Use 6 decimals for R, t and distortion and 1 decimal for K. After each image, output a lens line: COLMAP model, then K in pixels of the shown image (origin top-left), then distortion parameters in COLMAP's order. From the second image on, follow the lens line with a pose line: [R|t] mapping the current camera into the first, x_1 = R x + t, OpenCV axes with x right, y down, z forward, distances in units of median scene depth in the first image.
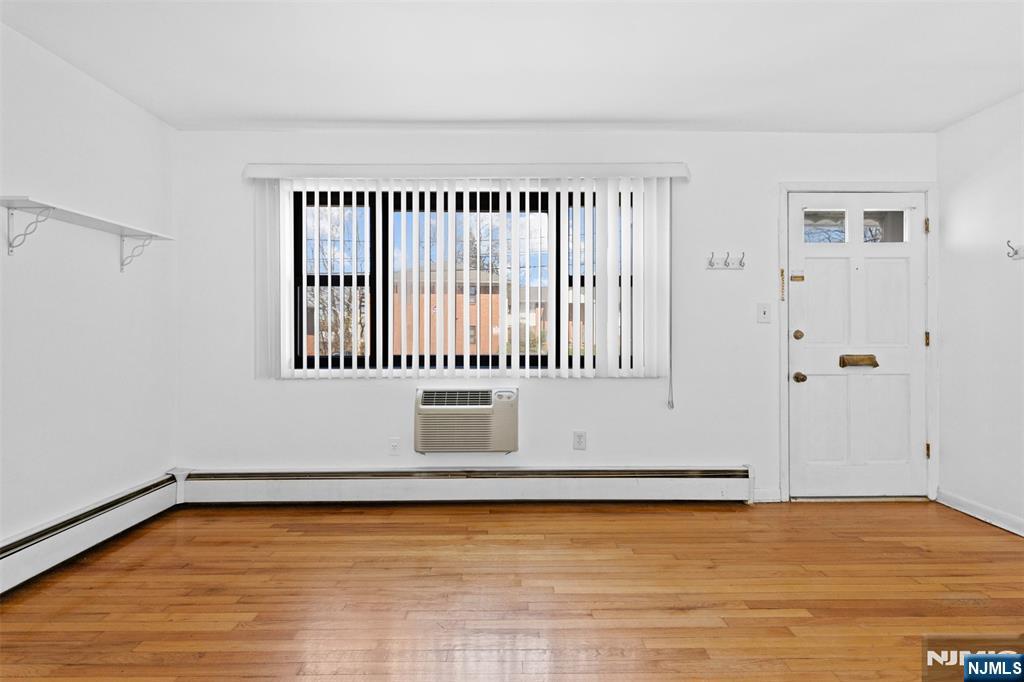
lens RADIAL K [[458.2, 0, 514.3], [0, 458.2, 329.1], [0, 0, 1]] dist [0.008571, -0.002347]
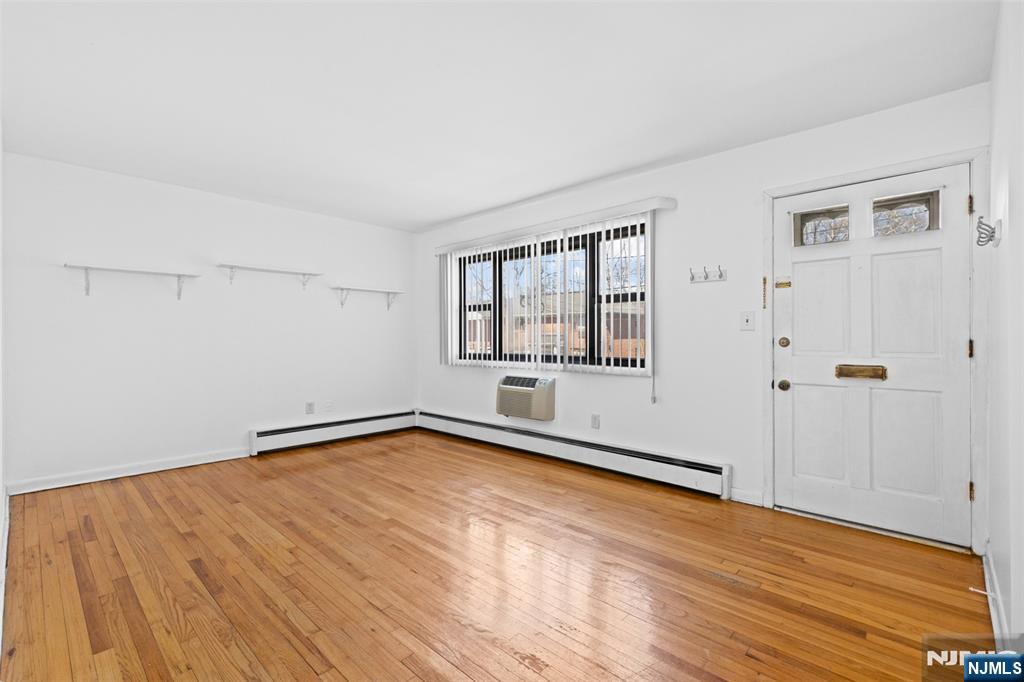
lens RADIAL K [[458.2, 0, 516.2], [0, 458.2, 336.1], [0, 0, 1]] dist [0.008571, -0.002347]
pose [[0.720679, -0.002787, -0.693263, 0.909711], [0.005095, 0.999986, 0.001277, -0.004912], [0.693250, -0.004452, 0.720684, -0.106670]]
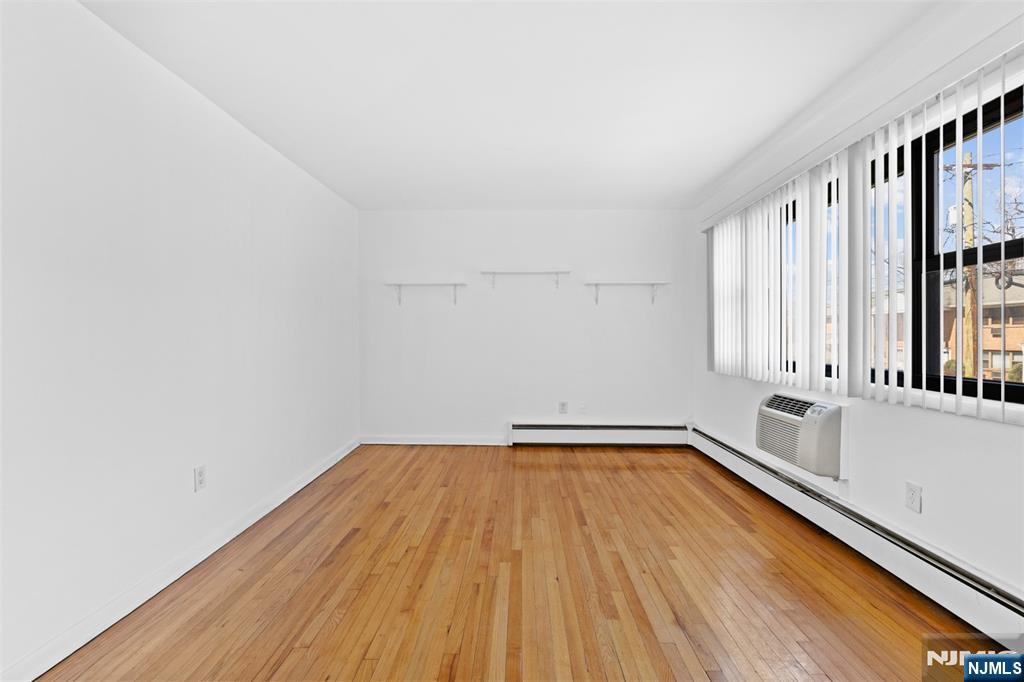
lens RADIAL K [[458.2, 0, 514.2], [0, 458.2, 338.5], [0, 0, 1]] dist [0.008571, -0.002347]
pose [[-0.029711, 0.004990, -0.999546, 0.865194], [0.007492, 0.999961, 0.004769, -0.003404], [0.999530, -0.007347, -0.029747, 0.433427]]
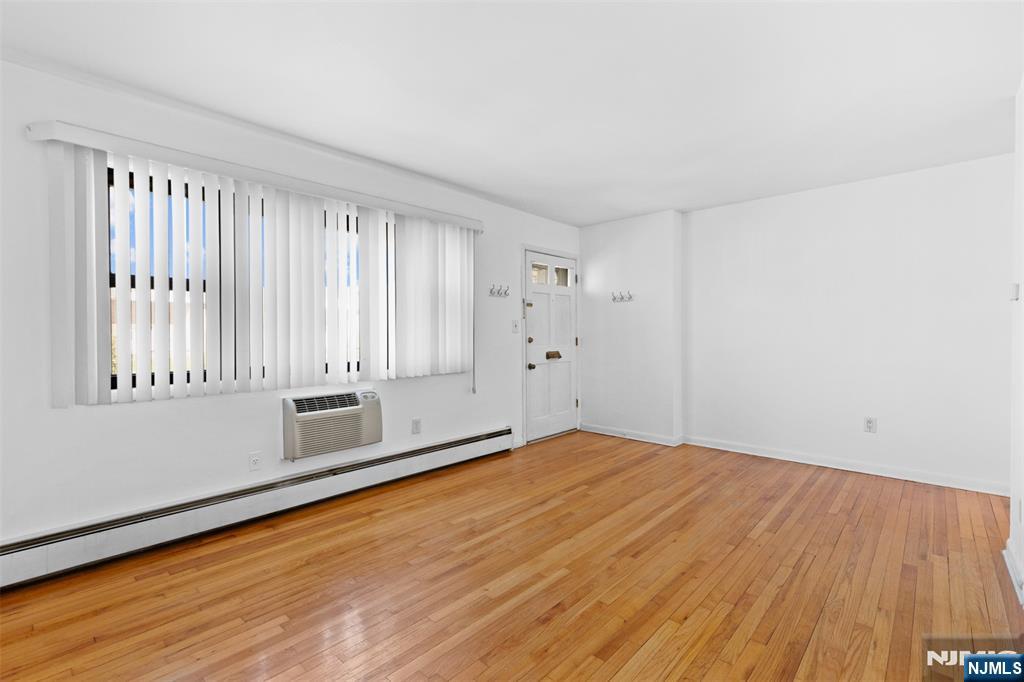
lens RADIAL K [[458.2, 0, 512.8], [0, 458.2, 333.5], [0, 0, 1]] dist [0.008571, -0.002347]
pose [[0.688736, -0.002219, 0.725009, -0.597695], [0.000371, 0.999996, 0.002708, -0.014810], [-0.725012, -0.001596, 0.688734, -0.057866]]
